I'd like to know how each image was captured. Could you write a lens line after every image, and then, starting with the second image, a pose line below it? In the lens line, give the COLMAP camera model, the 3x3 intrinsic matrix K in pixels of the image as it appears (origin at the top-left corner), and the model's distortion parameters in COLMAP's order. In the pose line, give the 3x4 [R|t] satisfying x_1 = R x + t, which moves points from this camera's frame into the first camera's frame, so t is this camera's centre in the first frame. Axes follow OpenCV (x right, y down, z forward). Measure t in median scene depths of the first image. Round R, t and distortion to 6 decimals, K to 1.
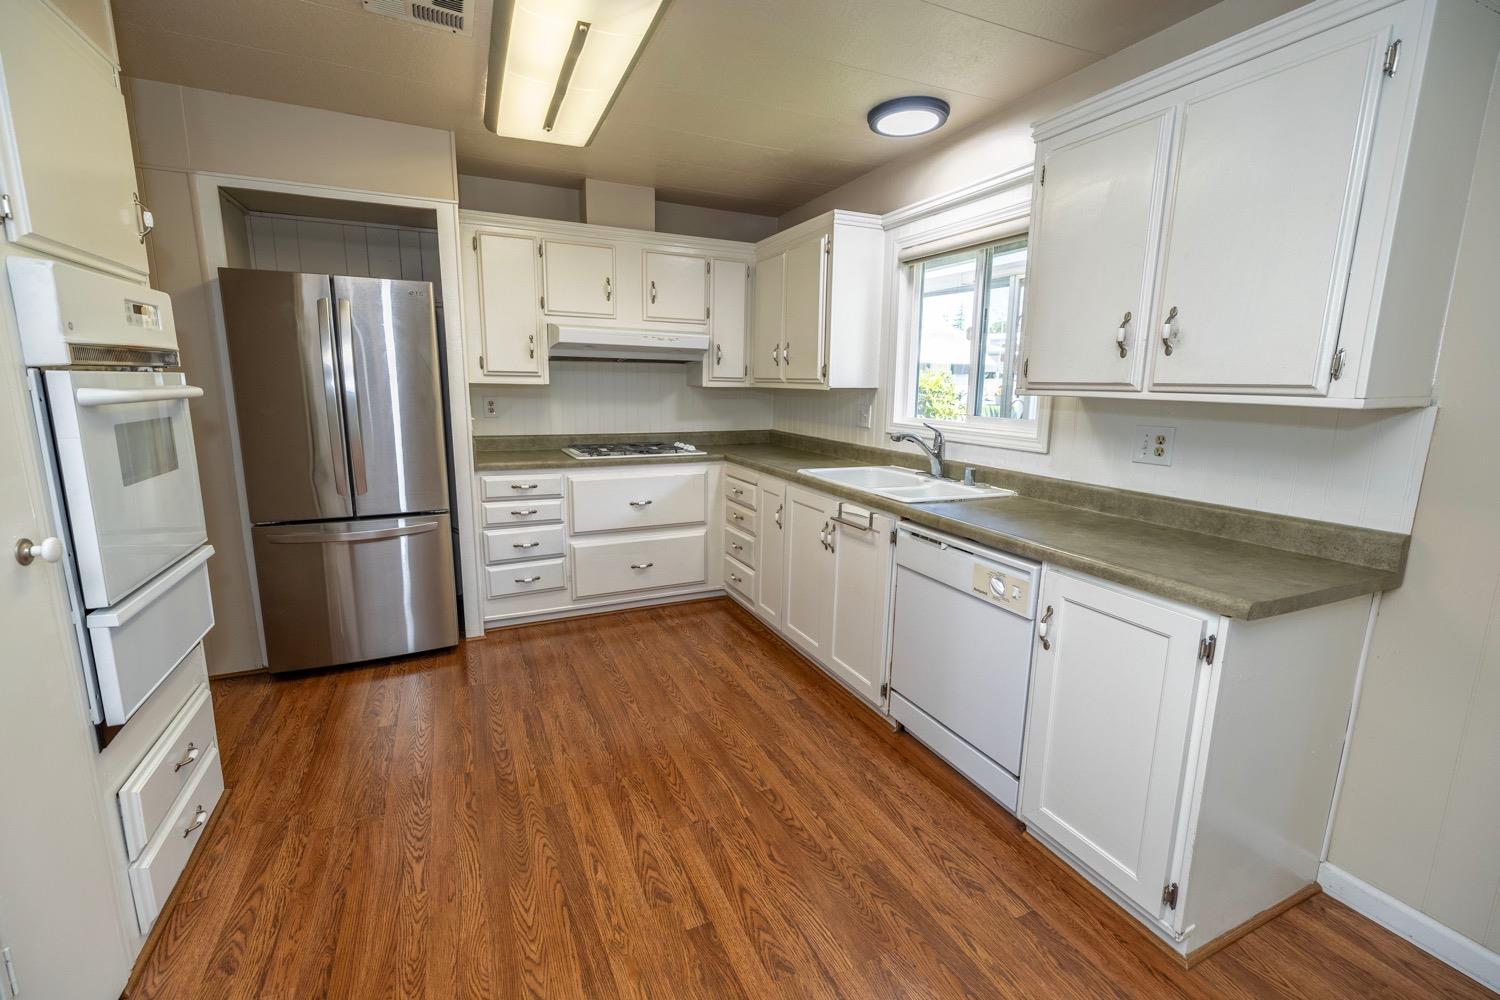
lens RADIAL K [[629.2, 0, 744.6], [0, 629.2, 499.2], [0, 0, 1]] dist [0.000720, 0.000099]
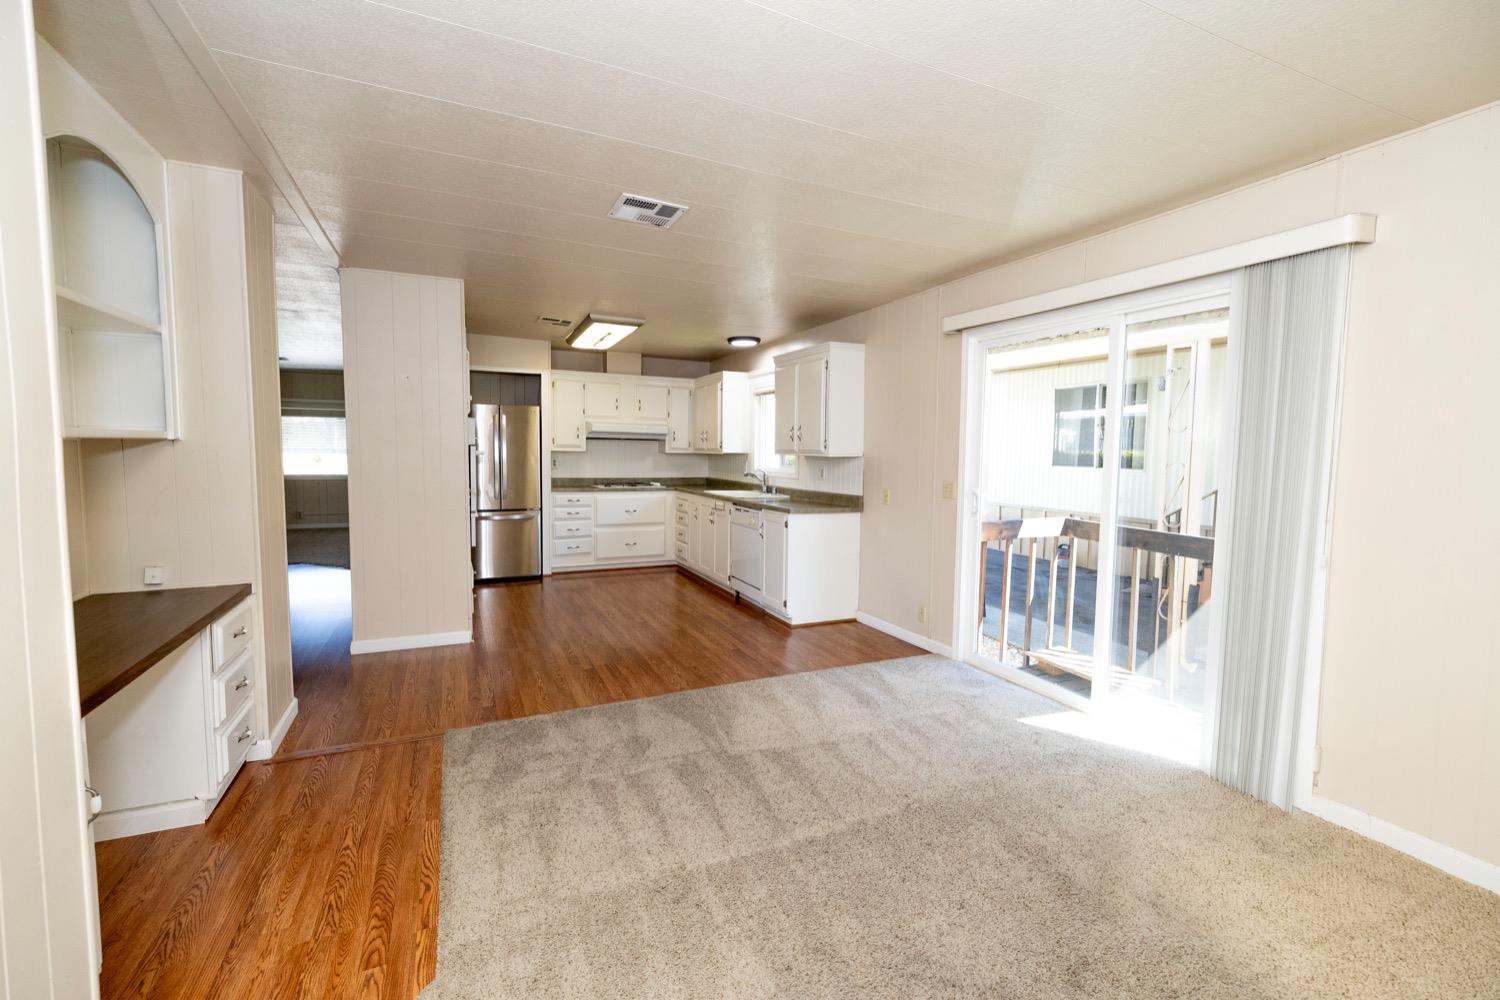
lens RADIAL K [[645.5, 0, 750.0], [0, 645.5, 500.0], [0, 0, 1]] dist [0.001076, 0.000096]
pose [[0.999999, 0.000976, 0.001021, 0.224397], [-0.000858, 0.993955, -0.109783, 0.211440], [-0.001122, 0.109782, 0.993955, -1.101184]]
